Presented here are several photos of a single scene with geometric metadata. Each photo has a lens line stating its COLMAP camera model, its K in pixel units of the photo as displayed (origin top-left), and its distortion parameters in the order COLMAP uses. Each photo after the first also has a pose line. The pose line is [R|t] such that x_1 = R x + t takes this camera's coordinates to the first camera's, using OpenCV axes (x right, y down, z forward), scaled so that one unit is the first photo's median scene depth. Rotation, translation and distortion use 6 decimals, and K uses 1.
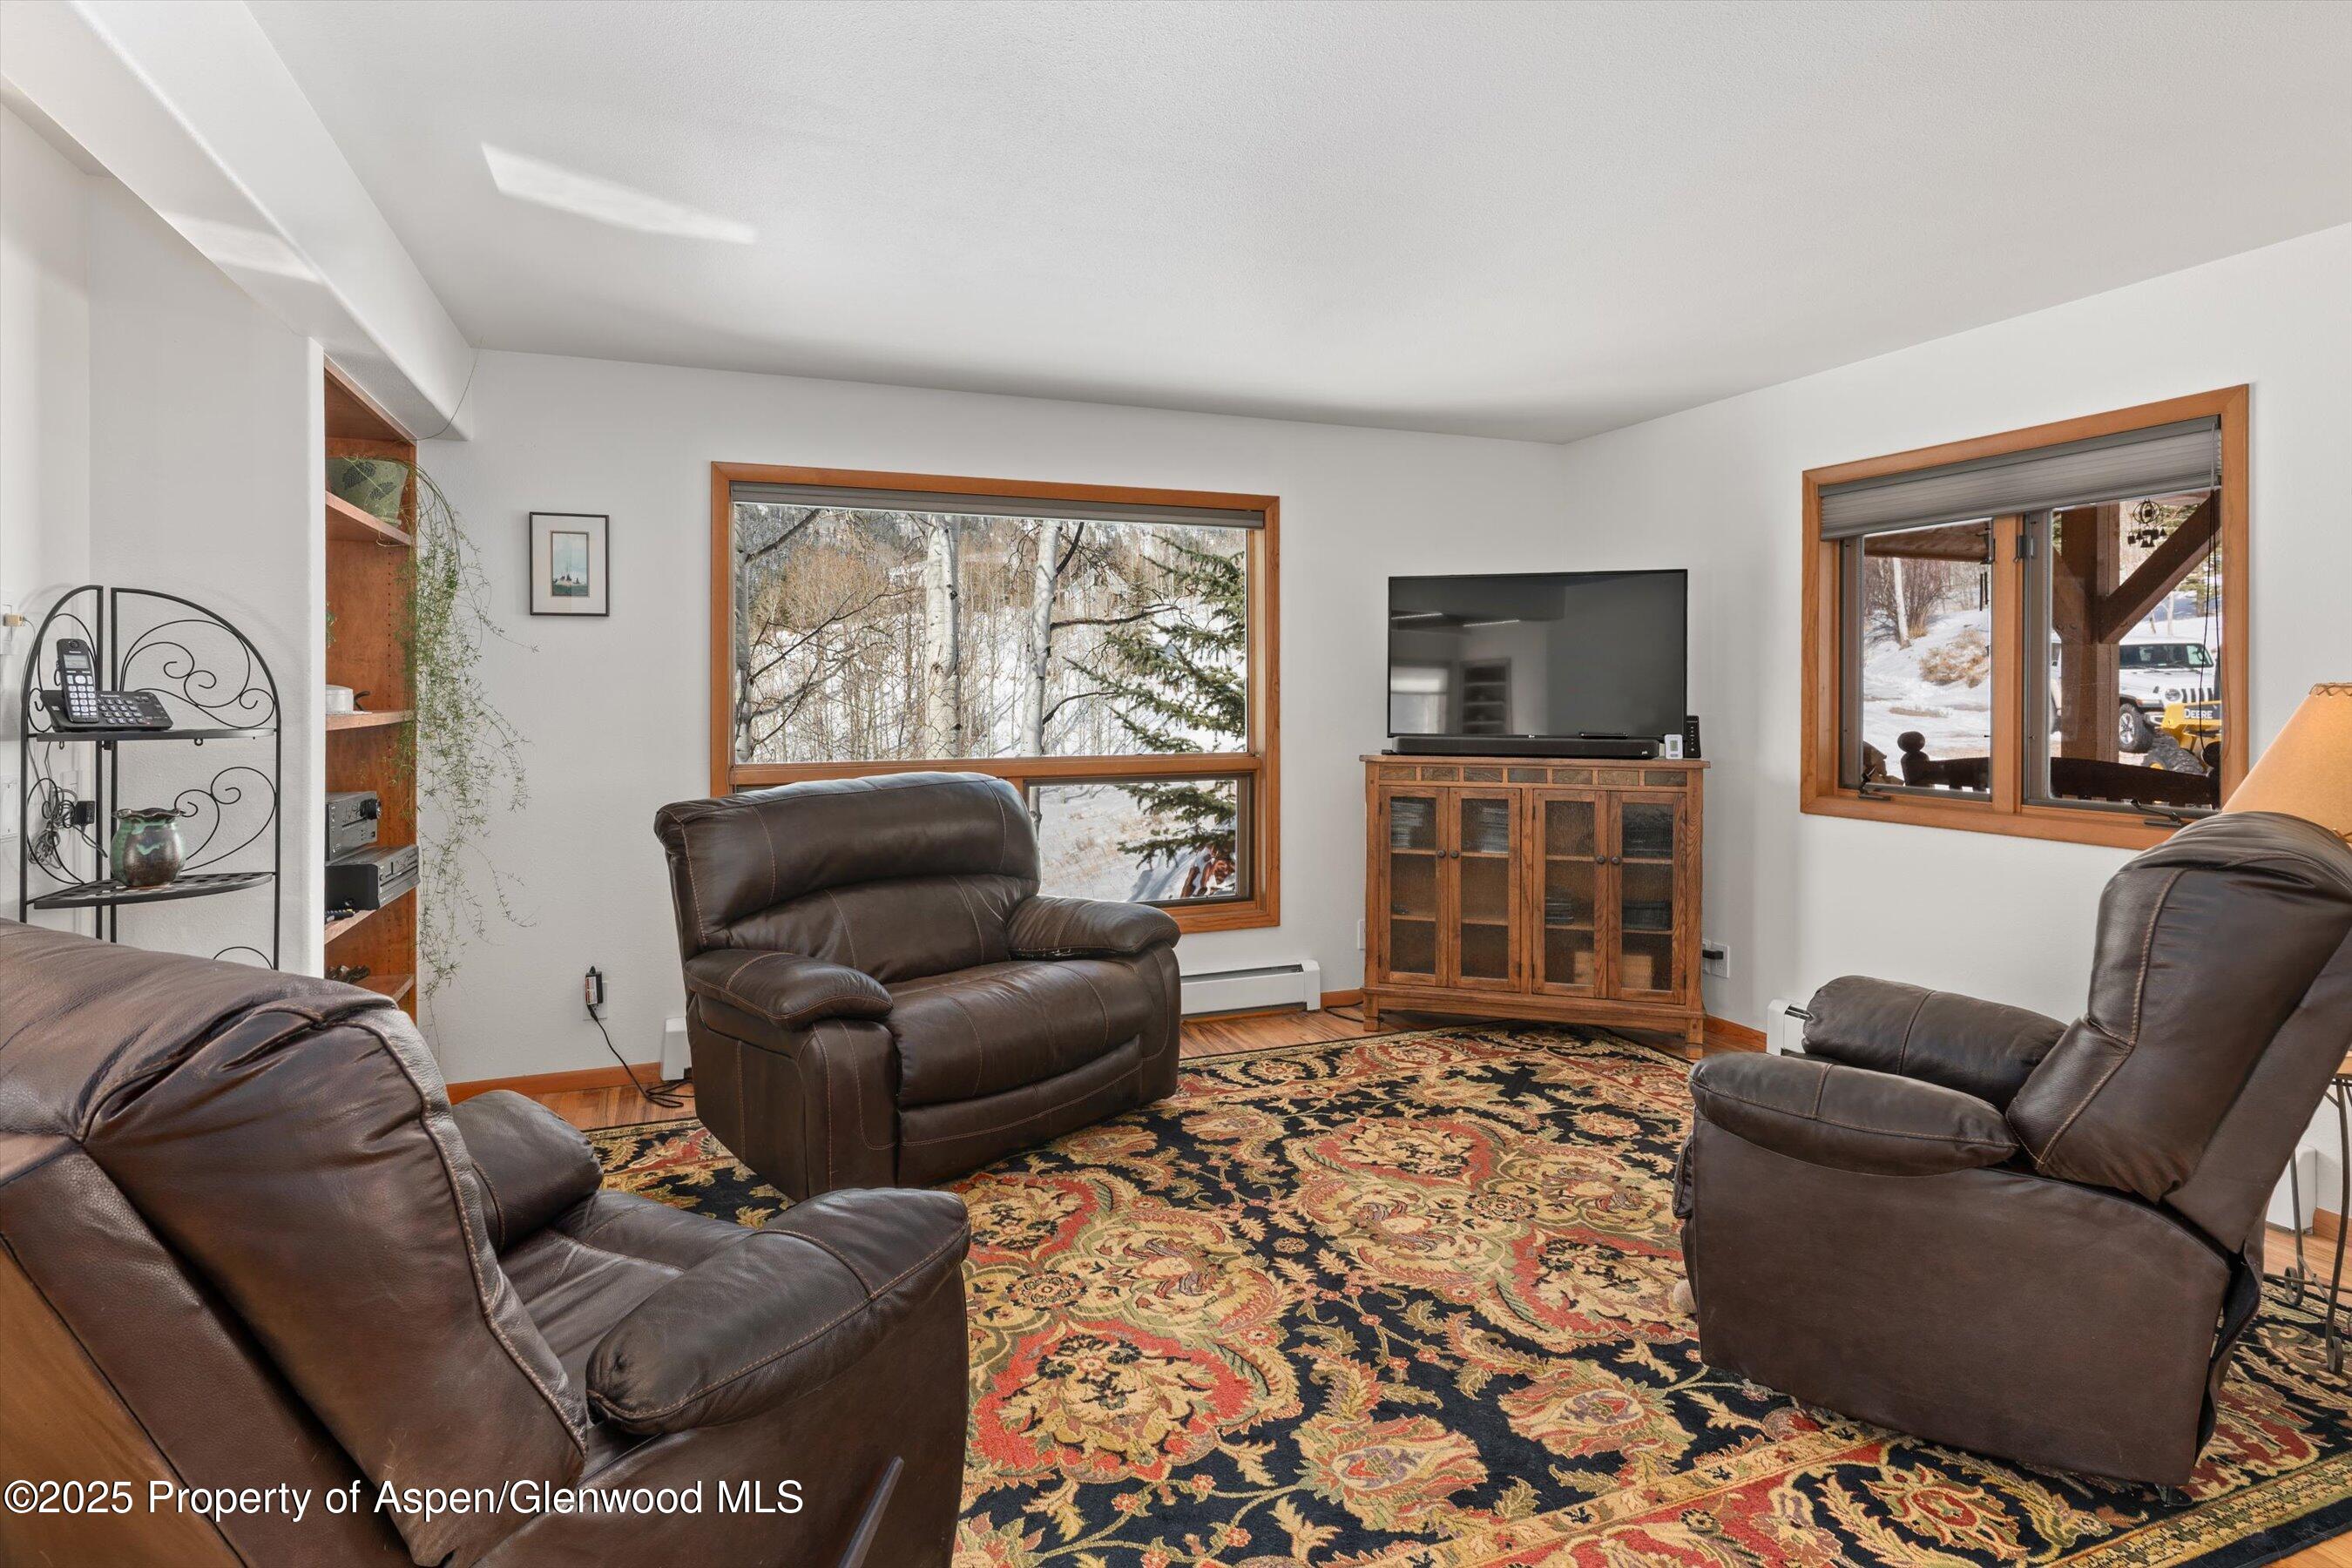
lens RADIAL K [[1210.9, 0, 1105.7], [0, 1210.9, 684.6], [0, 0, 1]] dist [-0.039634, -0.000145]
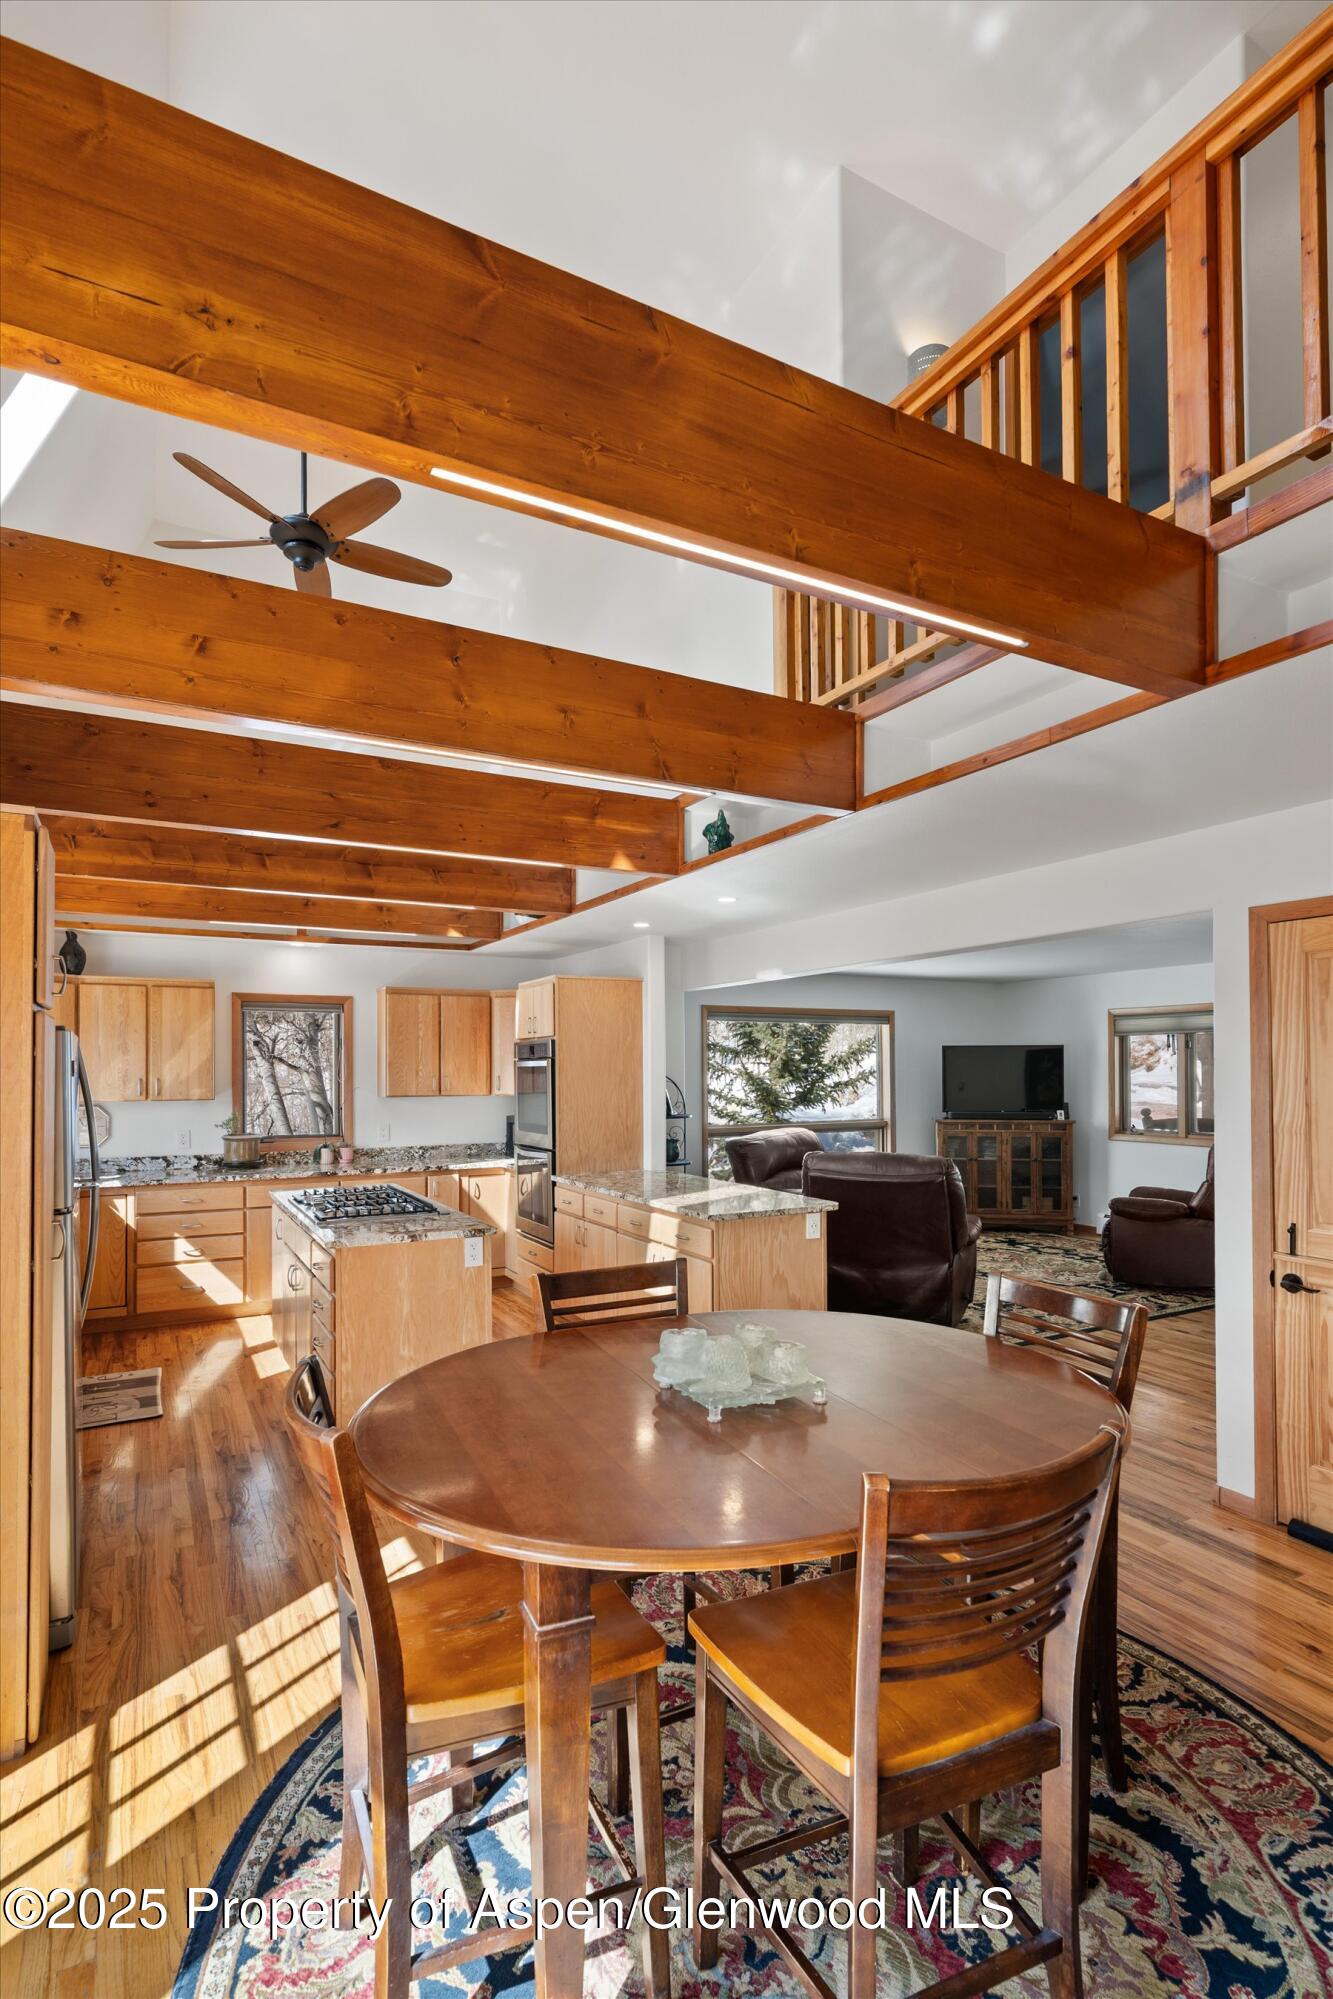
lens RADIAL K [[969.2, 0, 663.5], [0, 969.2, 1057.0], [0, 0, 1]] dist [-0.000187, 0.000239]
pose [[0.985735, 0.000335, 0.168307, -0.705952], [0.001553, 0.999937, -0.011082, -0.050622], [-0.168300, 0.011185, 0.985672, -0.893694]]
